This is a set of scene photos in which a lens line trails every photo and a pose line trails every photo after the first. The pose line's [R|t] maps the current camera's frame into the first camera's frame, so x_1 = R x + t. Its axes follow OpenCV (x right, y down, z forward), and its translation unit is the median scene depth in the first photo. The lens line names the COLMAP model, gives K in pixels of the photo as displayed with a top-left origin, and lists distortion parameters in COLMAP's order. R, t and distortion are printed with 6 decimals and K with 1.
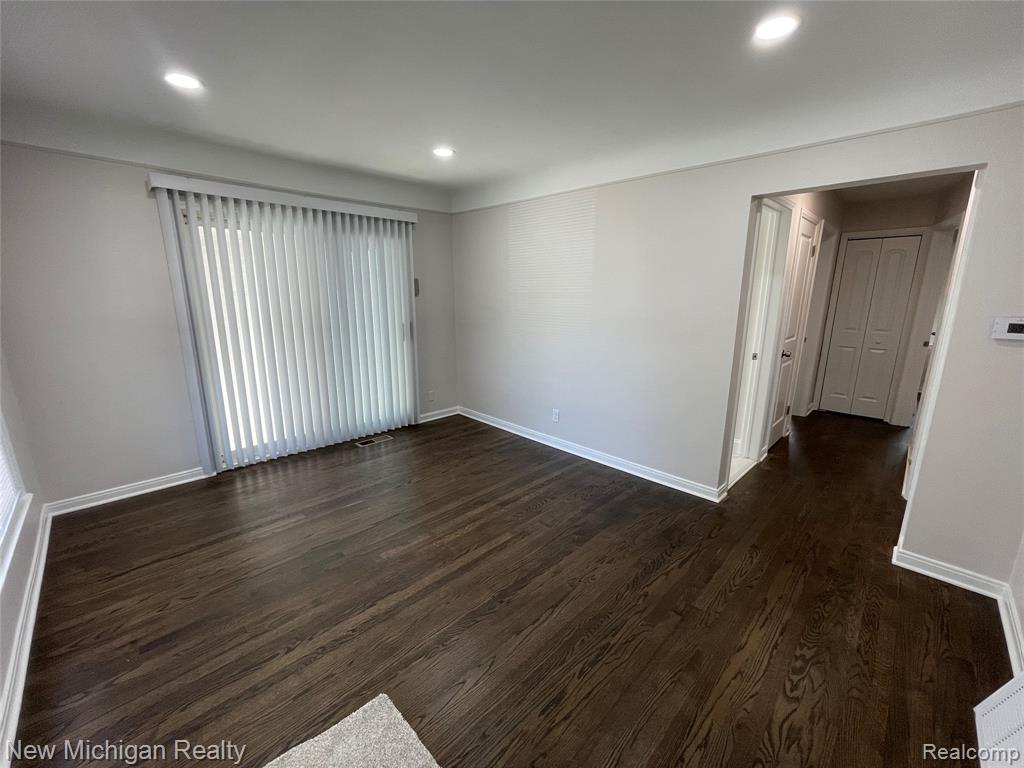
lens RADIAL K [[412.0, 0, 509.2], [0, 412.0, 382.7], [0, 0, 1]] dist [-0.008844, 0.000786]
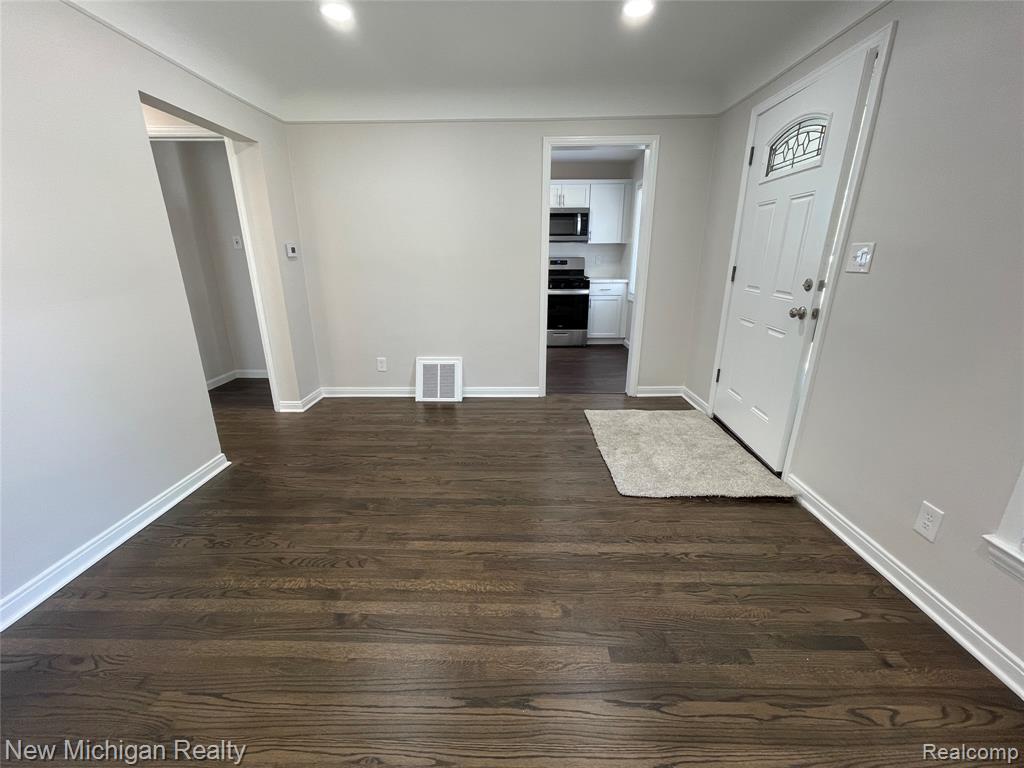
lens RADIAL K [[412.0, 0, 509.0], [0, 412.0, 386.9], [0, 0, 1]] dist [-0.008844, 0.000786]
pose [[-0.693316, -0.224980, 0.684614, -0.706164], [0.156417, 0.880386, 0.447721, -0.234598], [-0.703453, 0.417498, -0.575195, 1.456554]]
